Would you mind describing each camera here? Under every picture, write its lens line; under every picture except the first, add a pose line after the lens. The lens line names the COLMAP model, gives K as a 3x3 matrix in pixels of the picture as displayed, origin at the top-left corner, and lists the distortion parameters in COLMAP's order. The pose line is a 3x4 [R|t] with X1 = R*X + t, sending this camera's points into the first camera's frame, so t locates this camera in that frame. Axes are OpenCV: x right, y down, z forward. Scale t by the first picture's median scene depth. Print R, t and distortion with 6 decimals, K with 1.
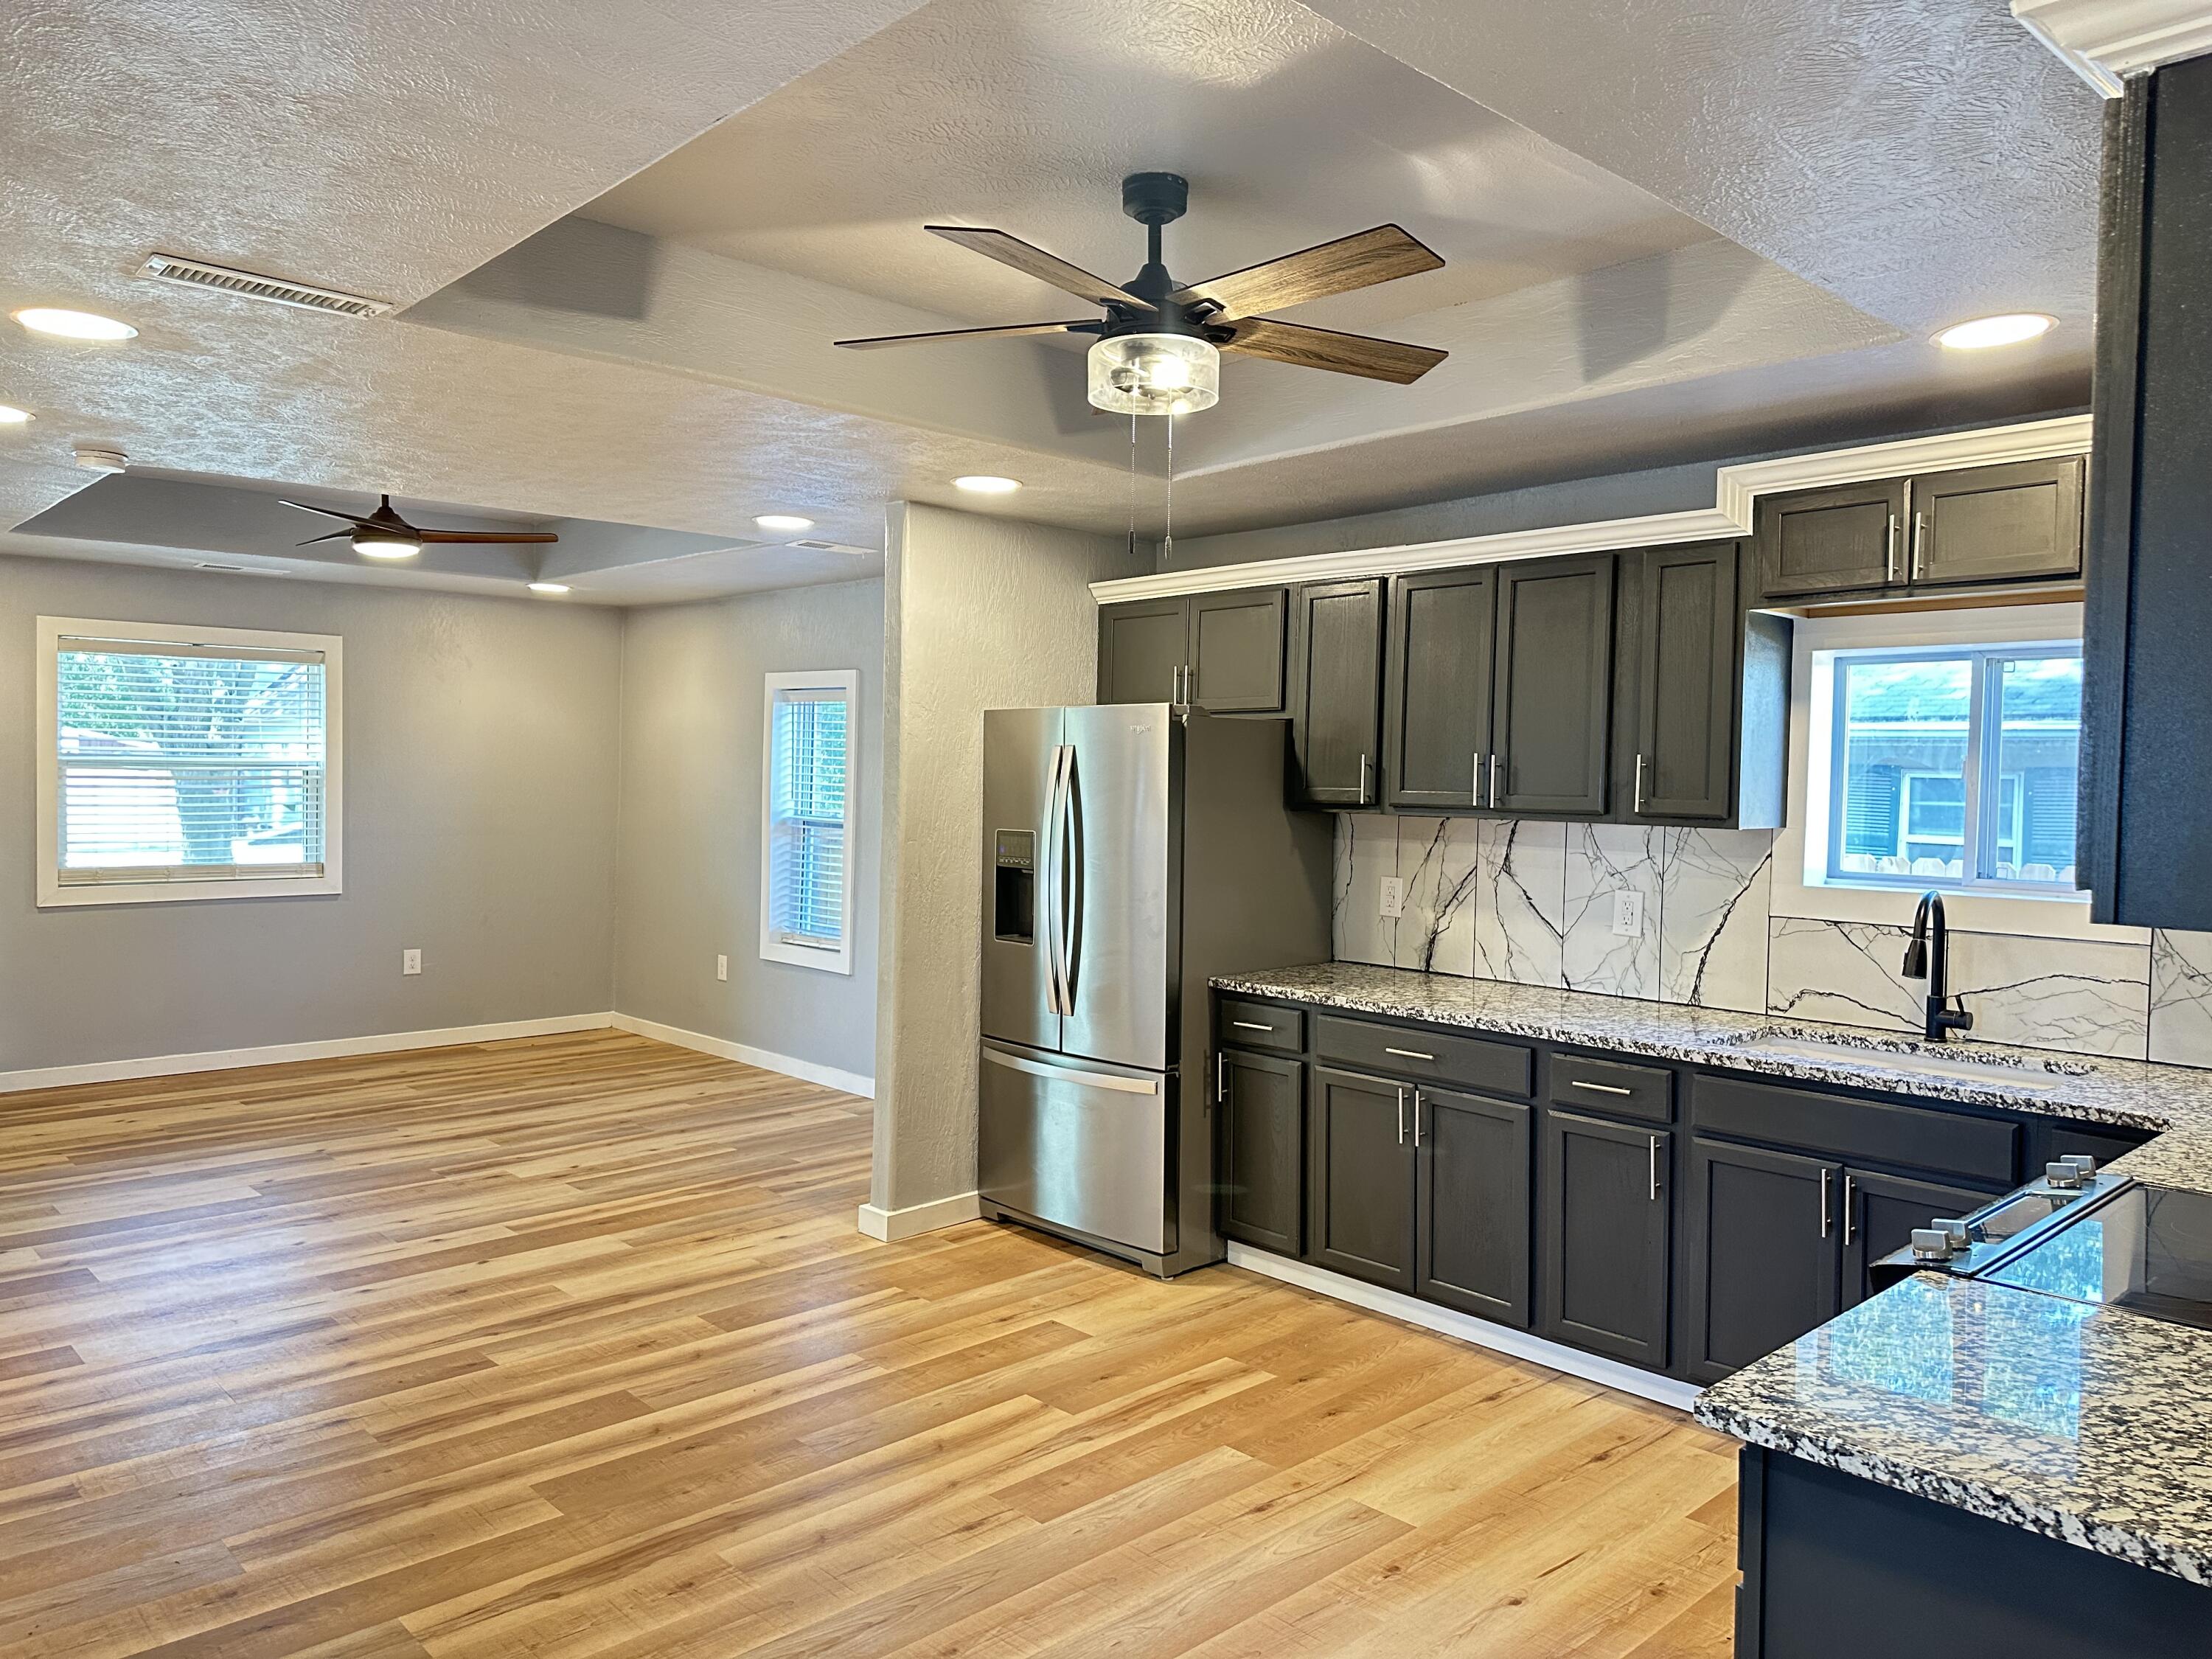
lens RADIAL K [[1540.9, 0, 1105.1], [0, 1540.9, 821.5], [0, 0, 1]] dist [0.072239, -0.086633]
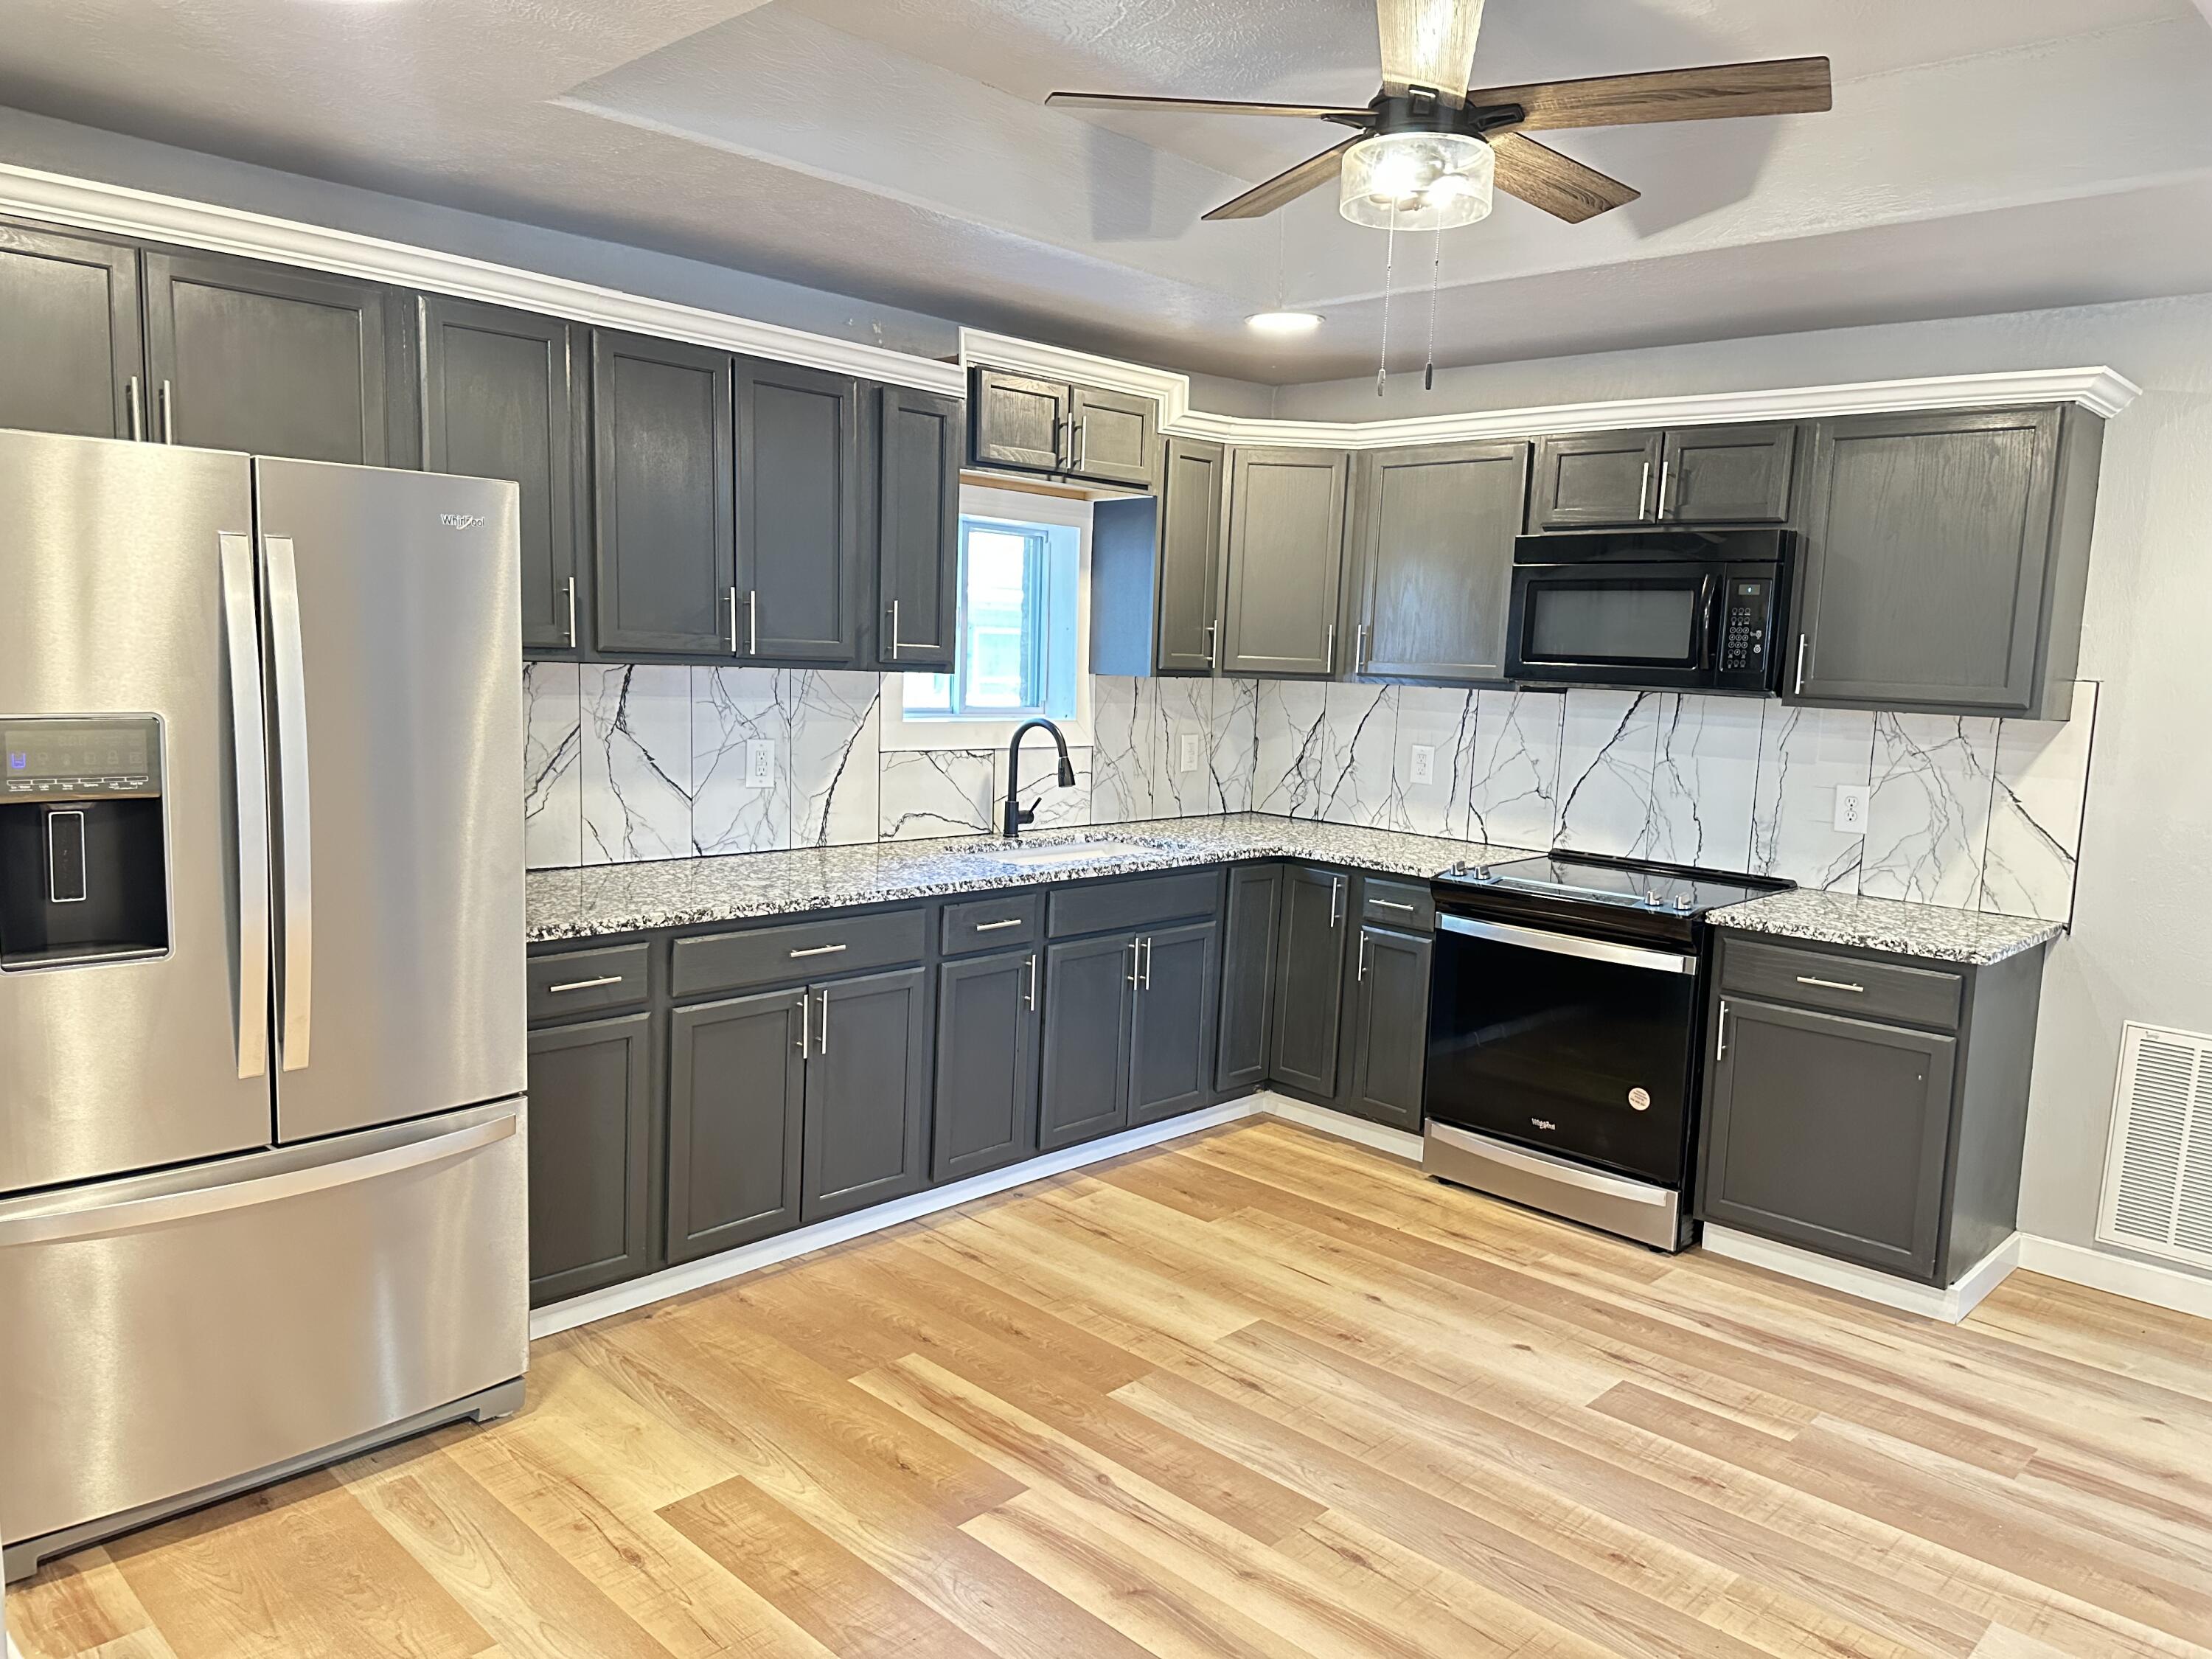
lens RADIAL K [[1540.9, 0, 1107.6], [0, 1540.9, 828.0], [0, 0, 1]] dist [0.072239, -0.086633]
pose [[-0.047082, -0.133186, 0.989972, -0.677859], [-0.009571, 0.991086, 0.132881, -0.032046], [-0.998845, -0.003218, -0.047937, 0.936864]]
